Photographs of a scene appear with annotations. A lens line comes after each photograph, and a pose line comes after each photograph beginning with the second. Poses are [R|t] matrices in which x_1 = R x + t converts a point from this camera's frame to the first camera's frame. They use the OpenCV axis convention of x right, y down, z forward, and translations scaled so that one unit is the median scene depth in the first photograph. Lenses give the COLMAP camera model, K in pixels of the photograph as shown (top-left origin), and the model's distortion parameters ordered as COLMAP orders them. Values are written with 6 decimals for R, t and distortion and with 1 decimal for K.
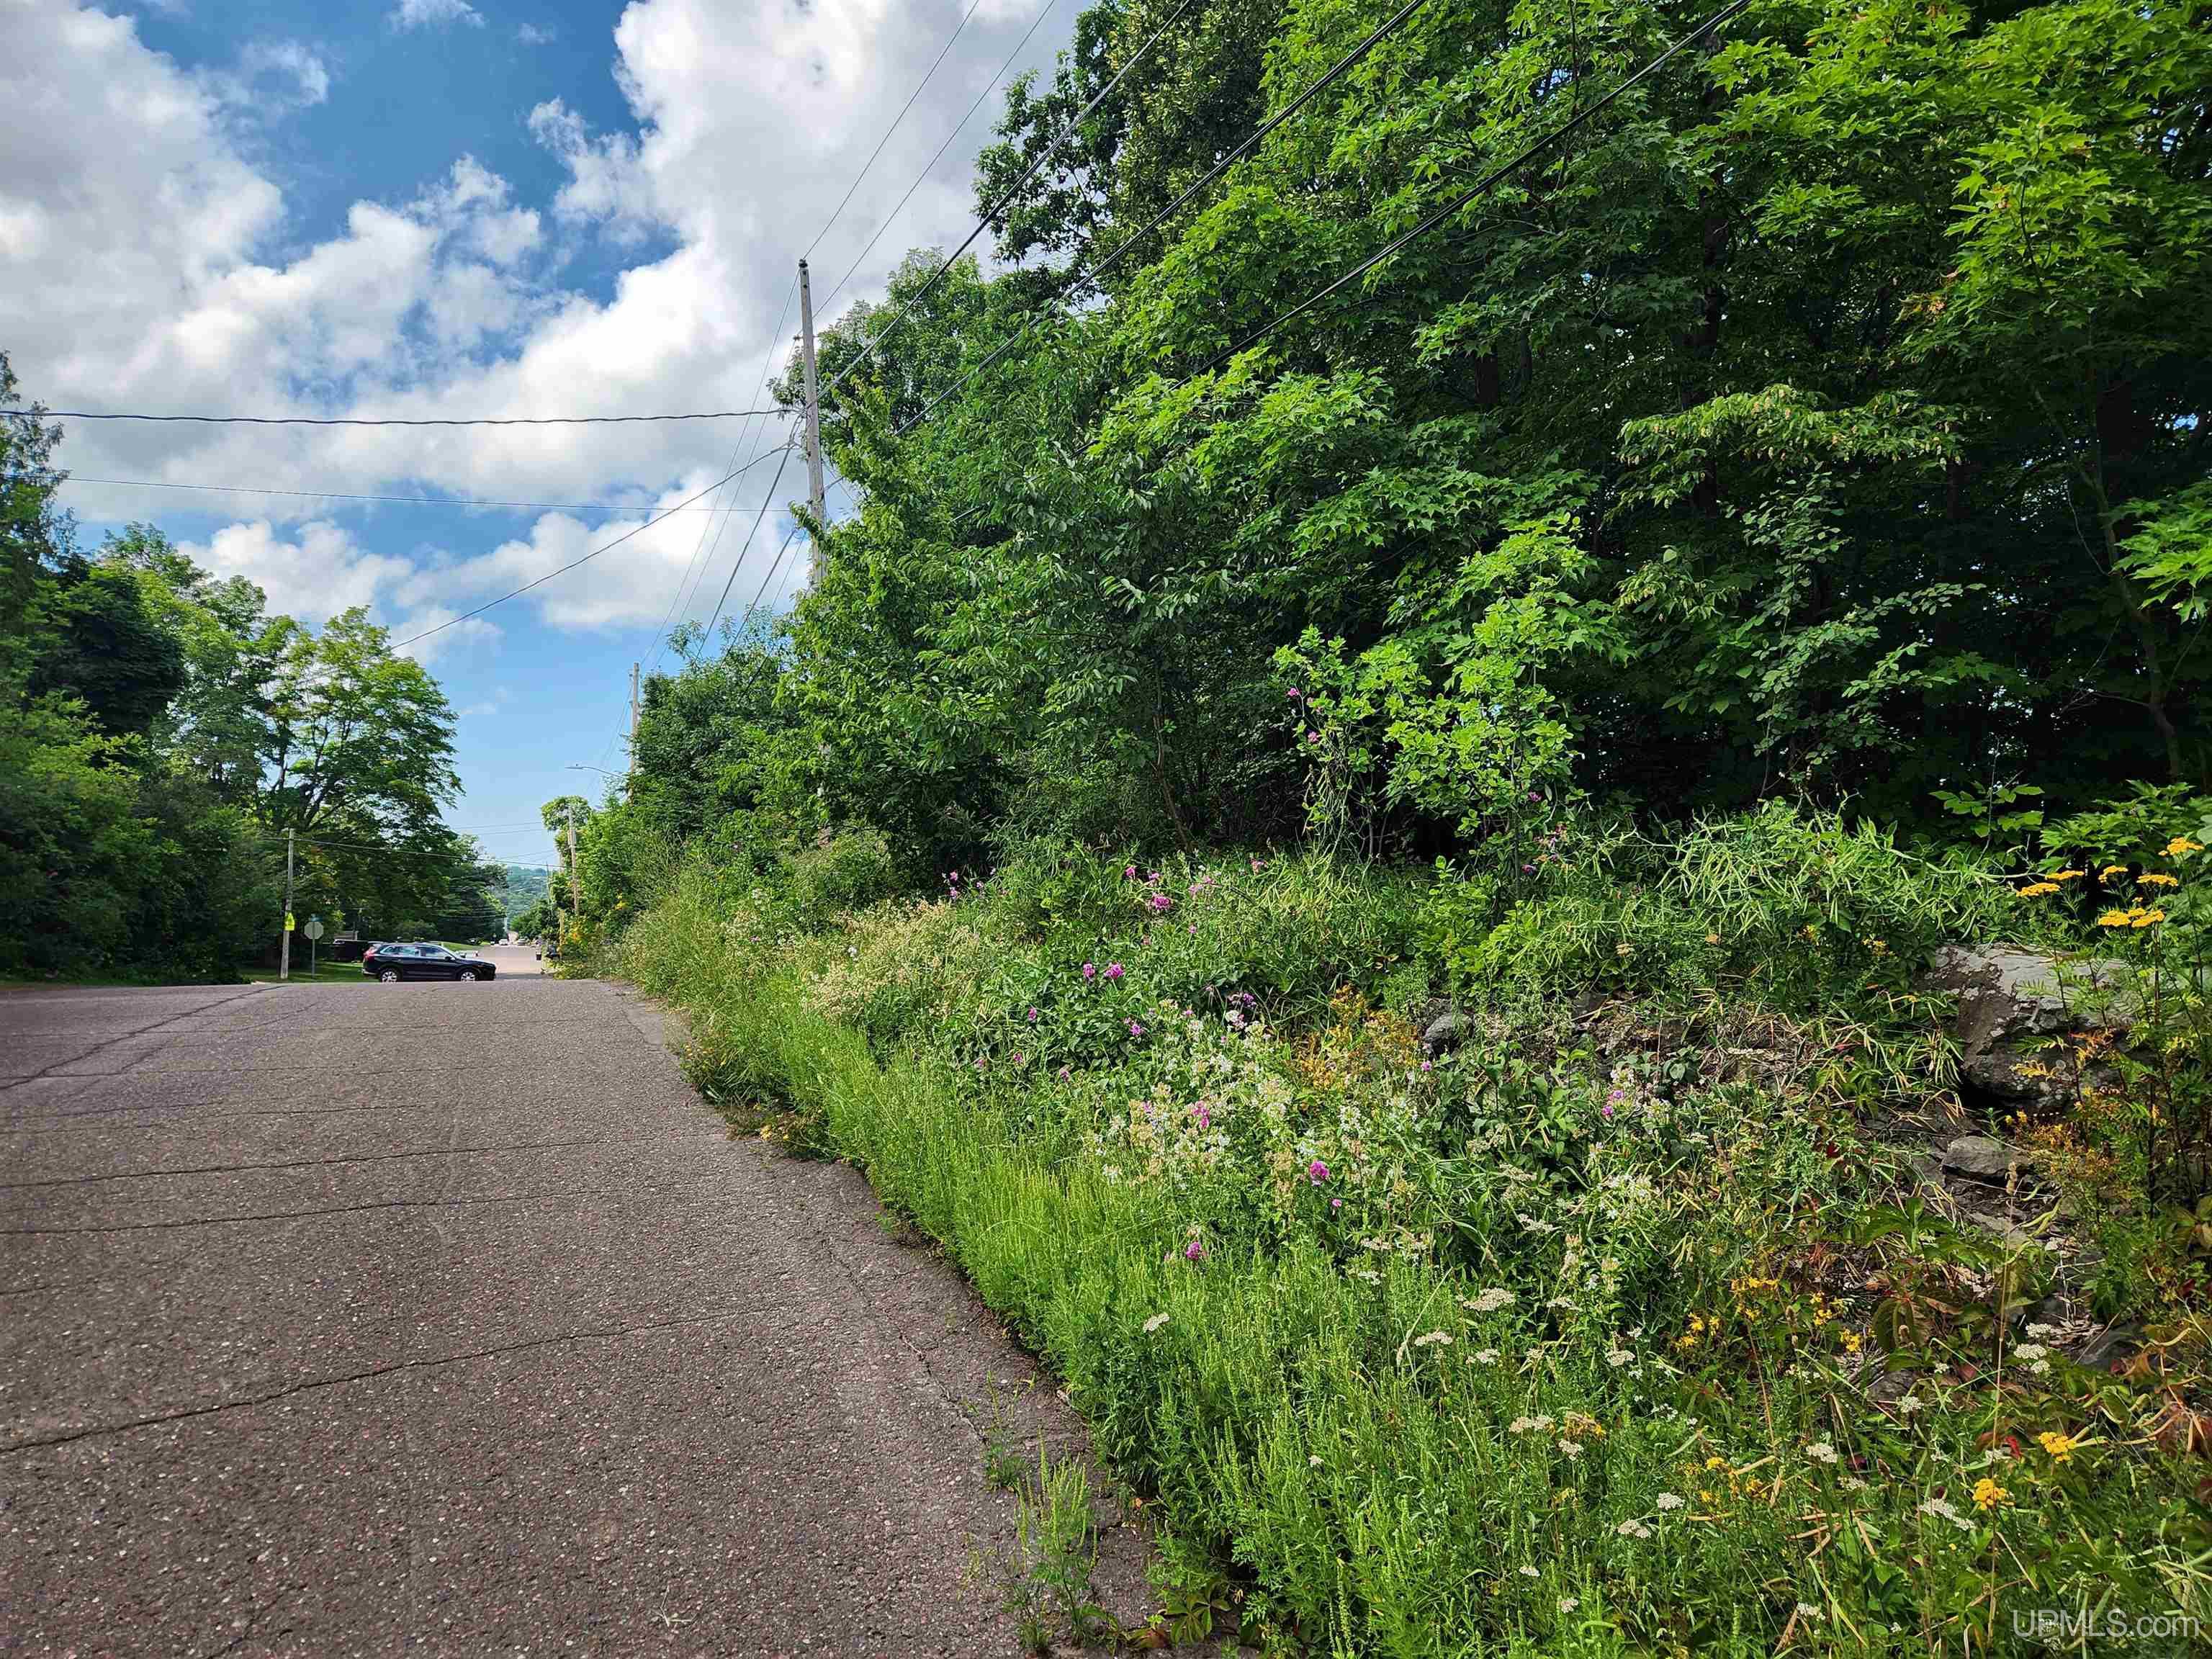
lens RADIAL K [[1493.5, 0, 1094.1], [0, 1493.5, 839.5], [0, 0, 1]] dist [0.078948, -0.082711]
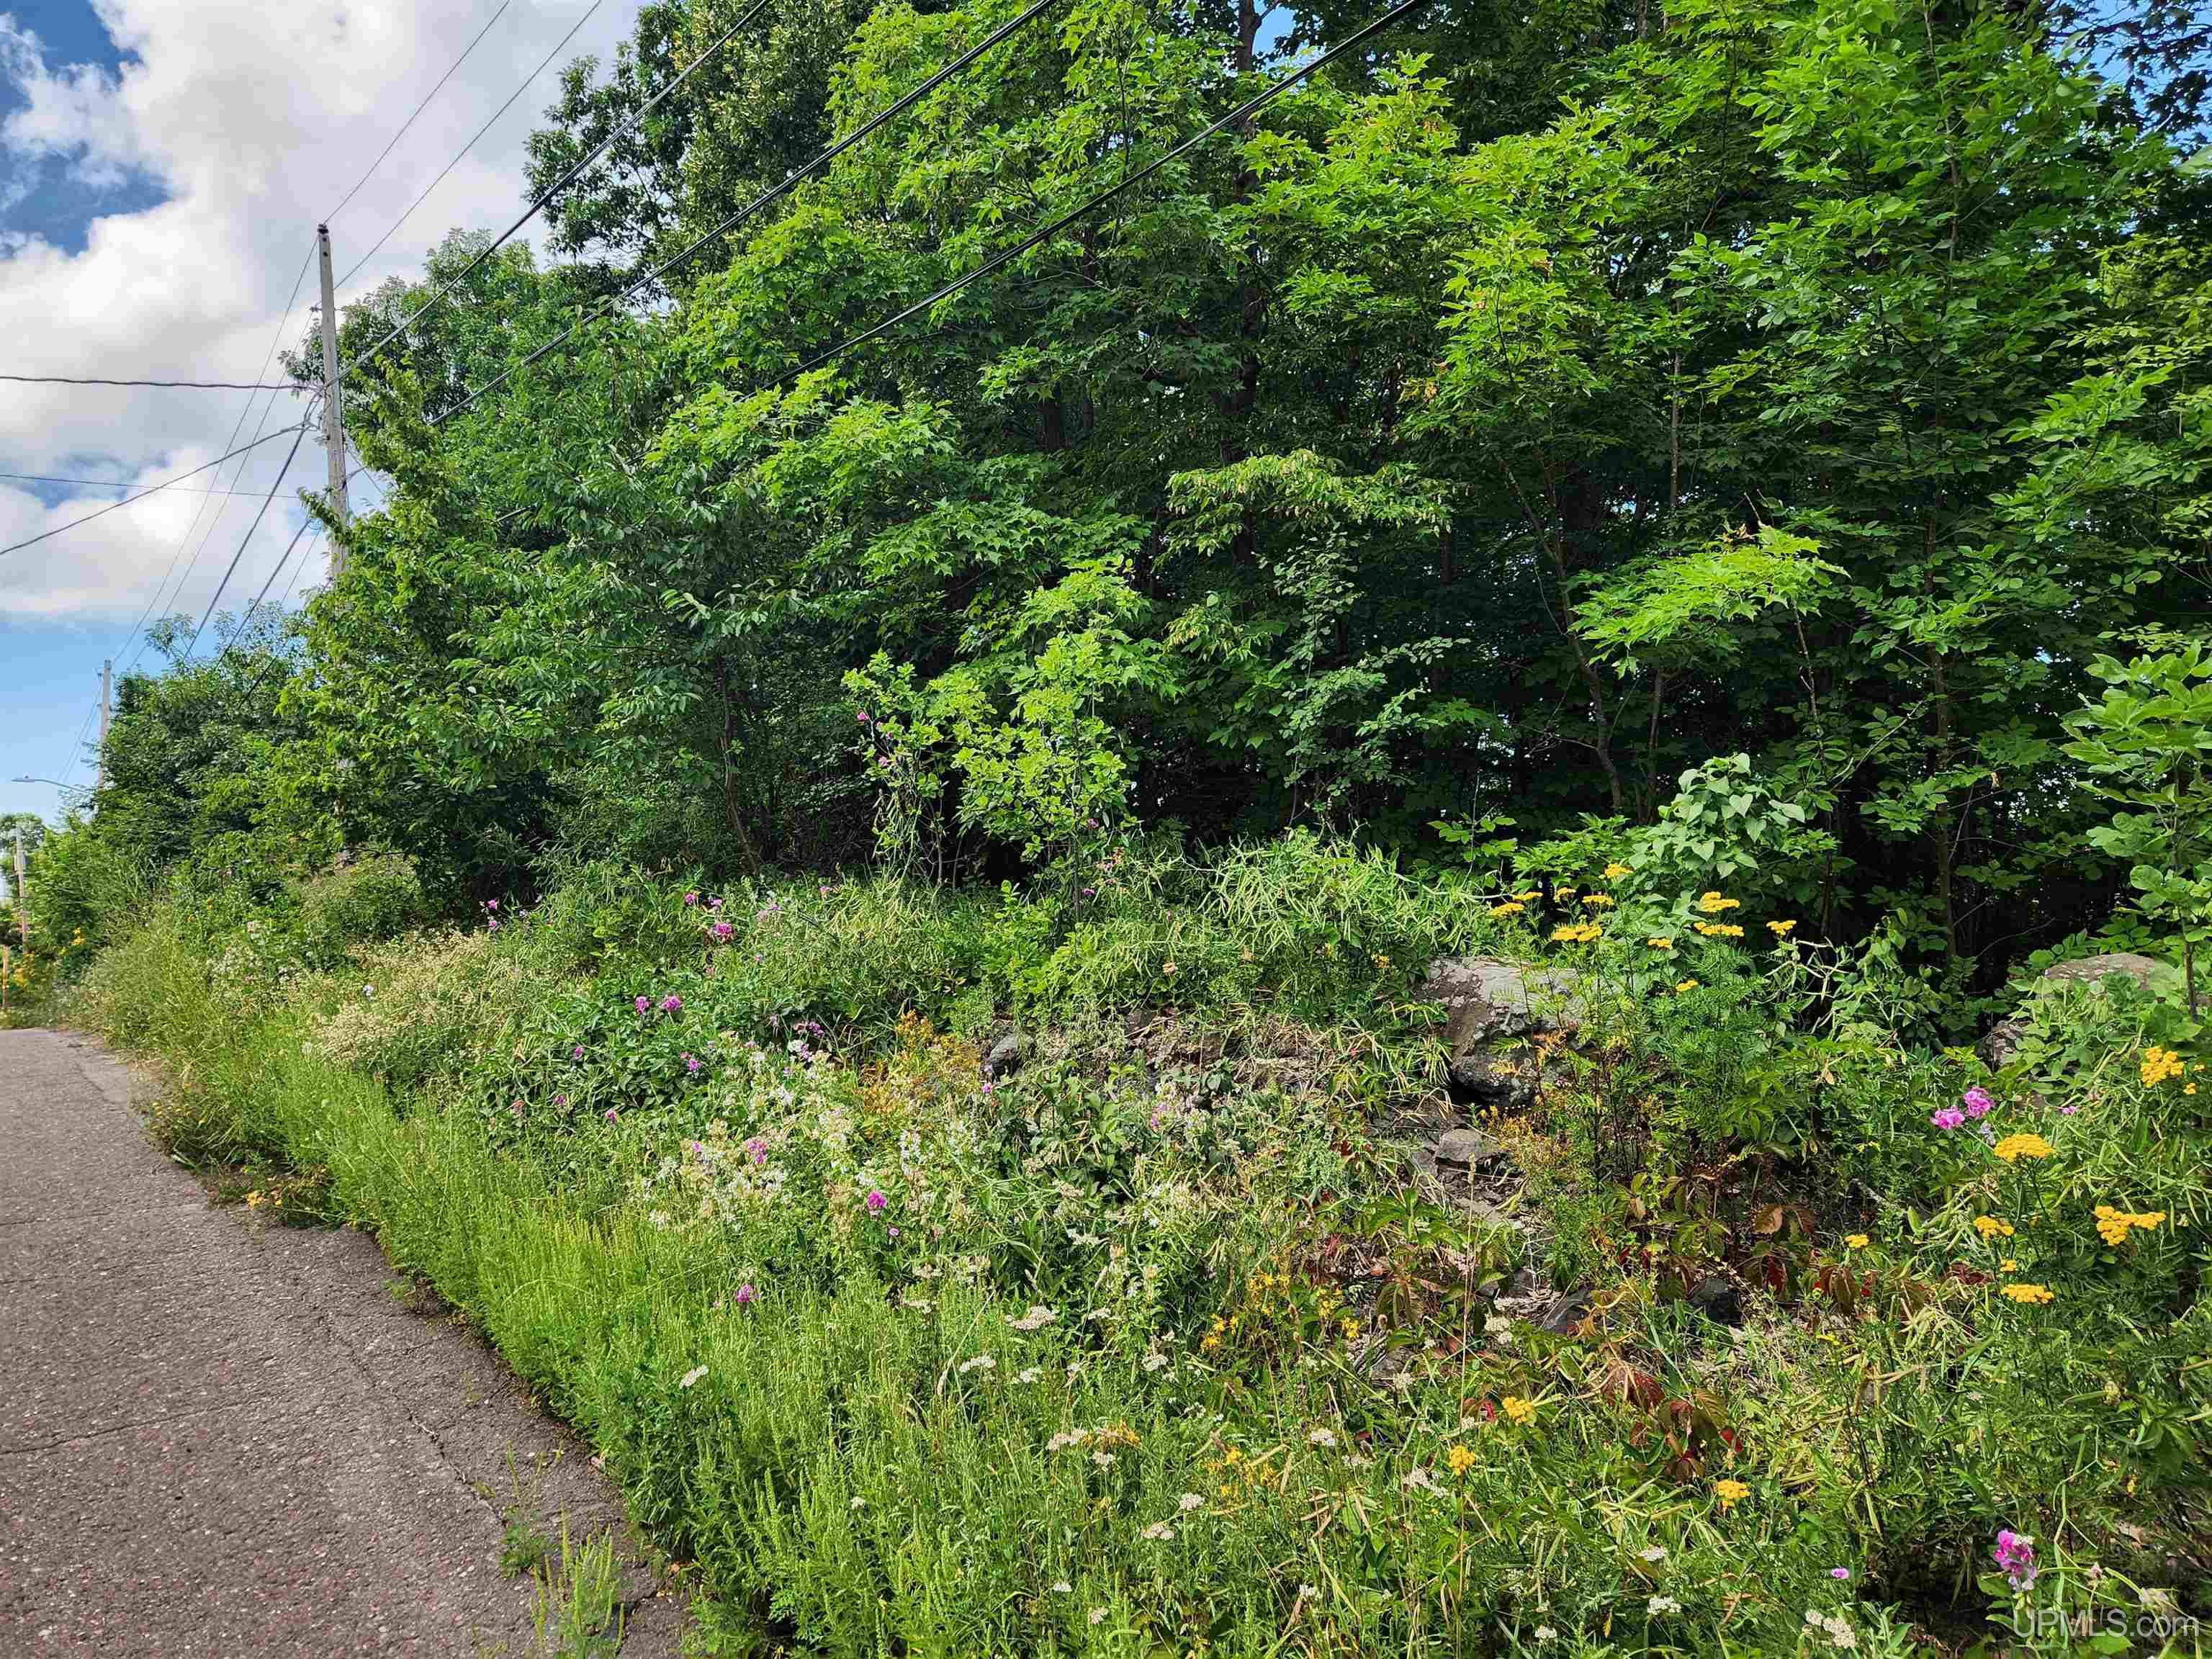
lens RADIAL K [[1491.2, 0, 1099.7], [0, 1491.2, 834.1], [0, 0, 1]] dist [0.084028, -0.085571]
pose [[0.960339, 0.004737, 0.278796, 0.007930], [0.000696, 0.999812, -0.019385, -0.000745], [-0.278835, 0.018810, 0.960155, 0.003208]]
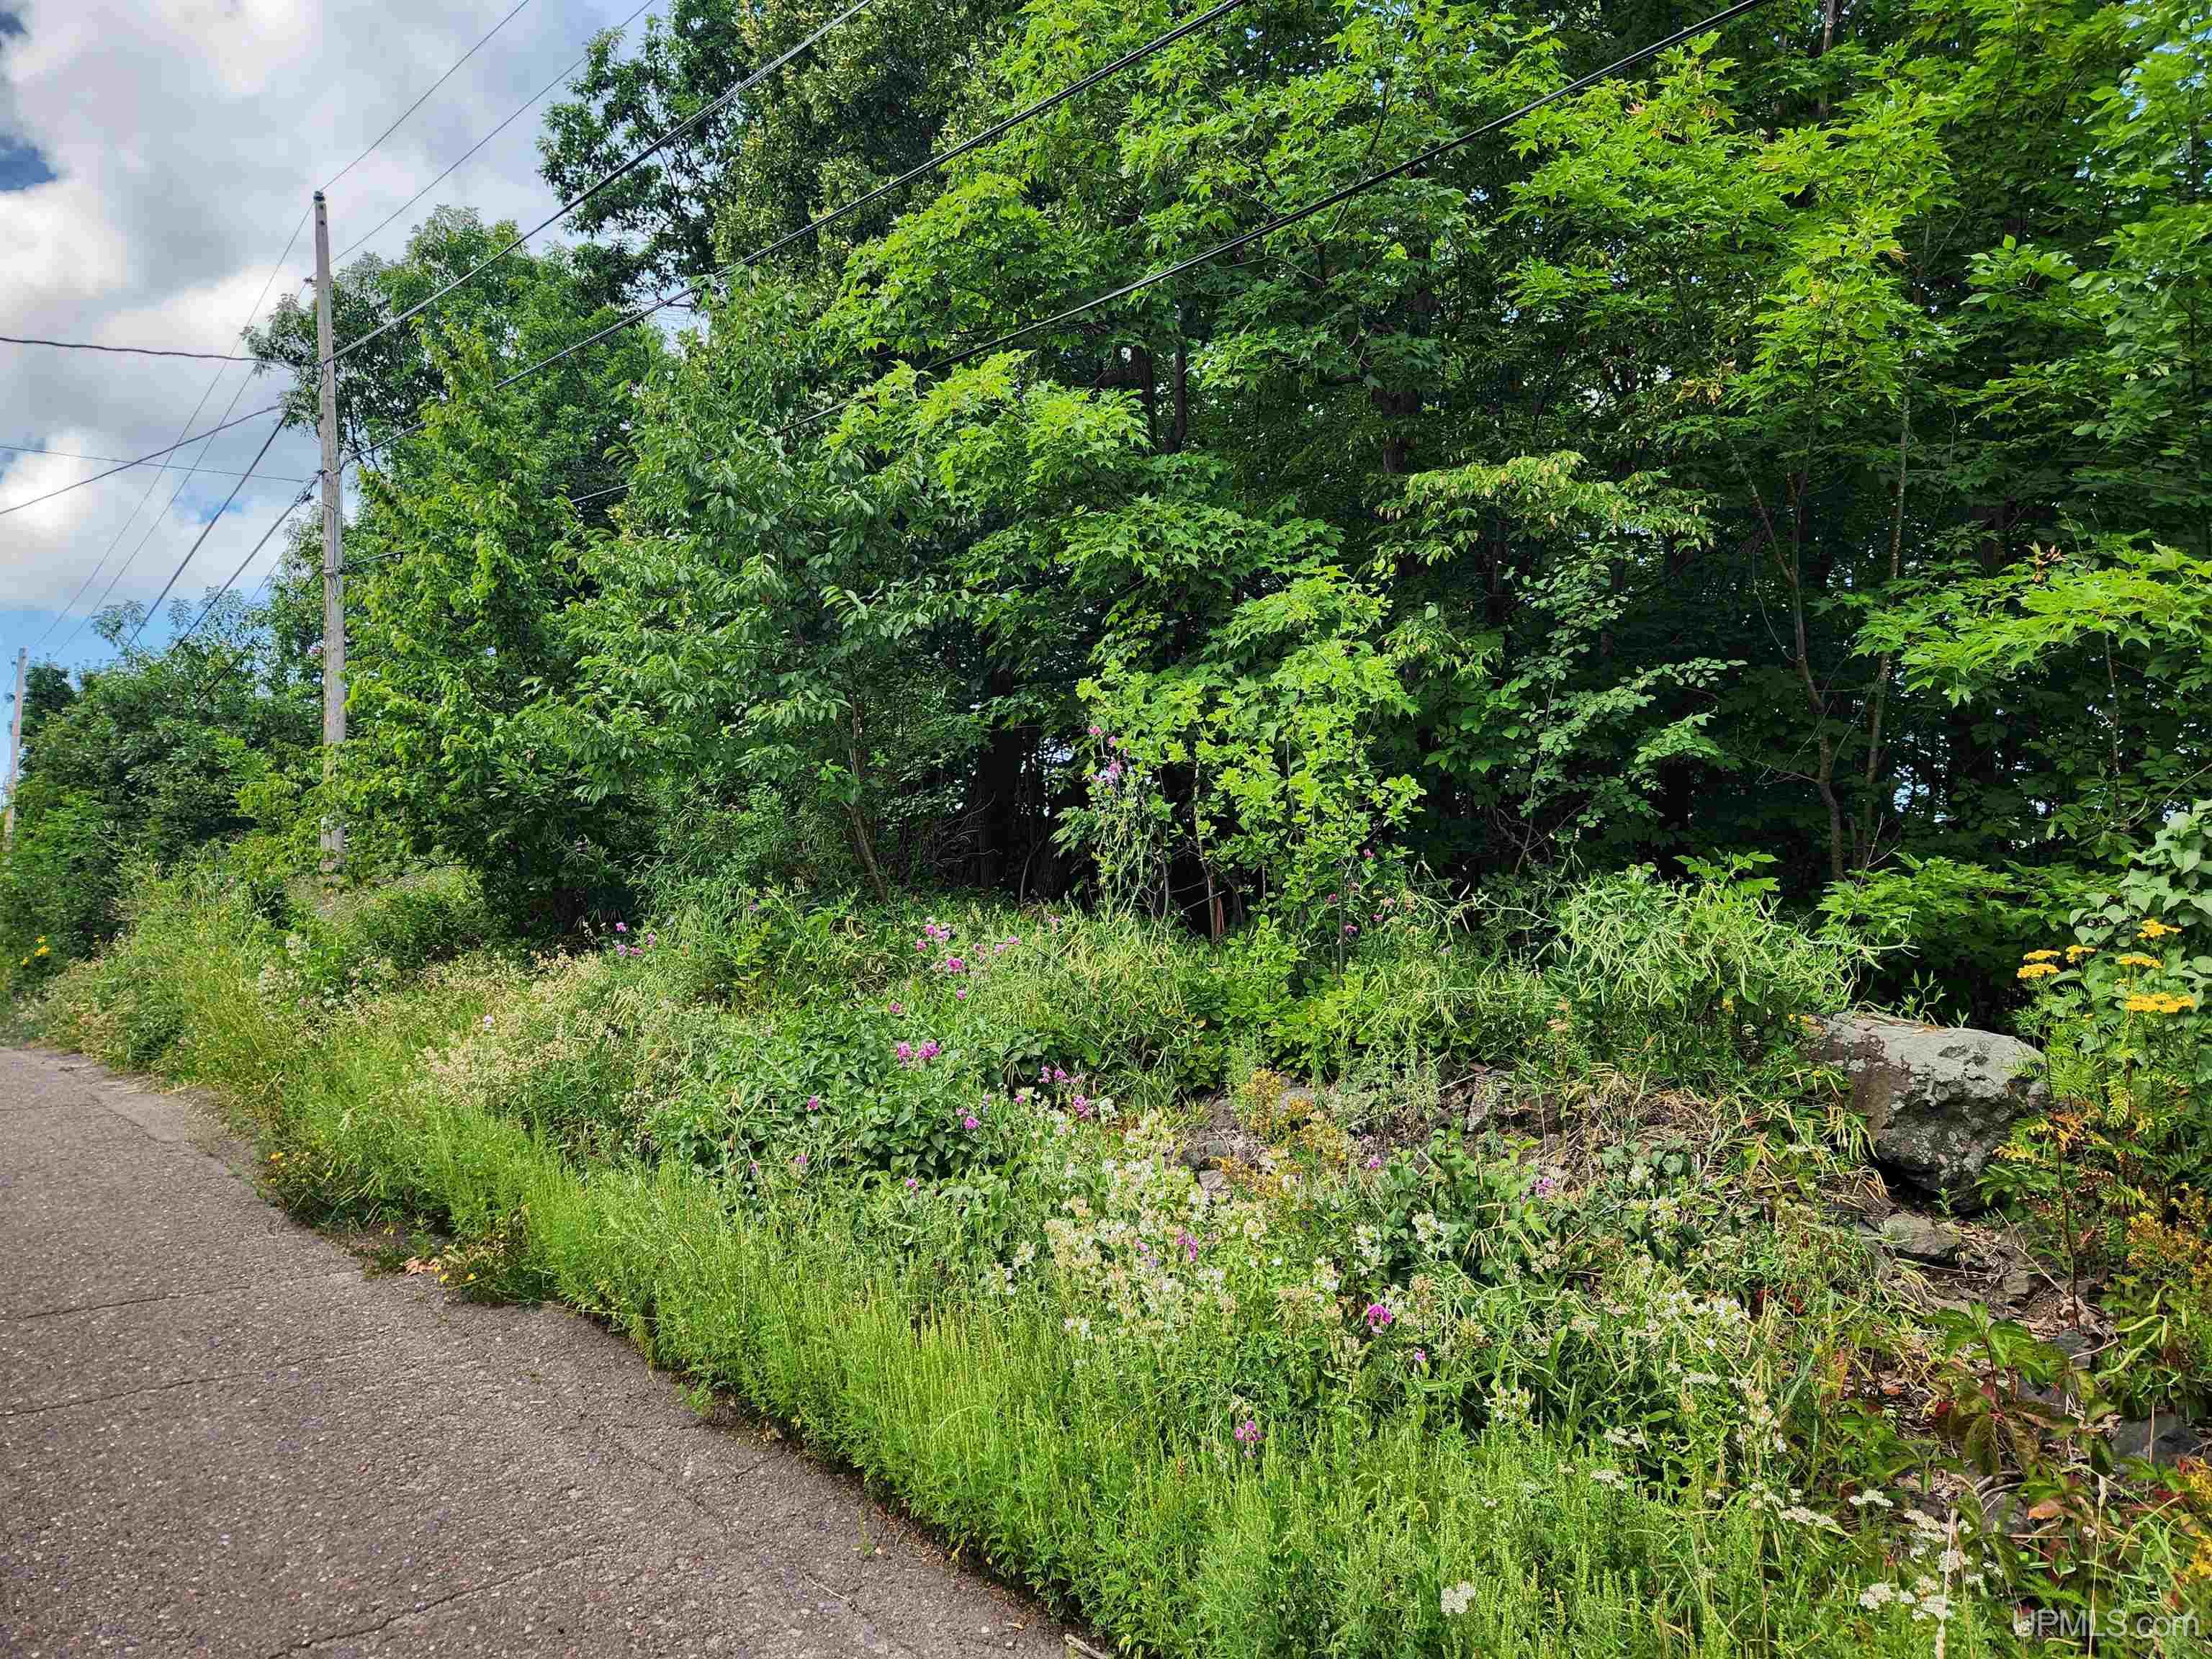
lens RADIAL K [[1499.4, 0, 1135.8], [0, 1499.4, 834.9], [0, 0, 1]] dist [0.072166, -0.063072]
pose [[0.941226, 0.025800, 0.336792, -0.141338], [-0.016660, 0.999411, -0.030002, -0.008353], [-0.337367, 0.022628, 0.941101, 0.139777]]
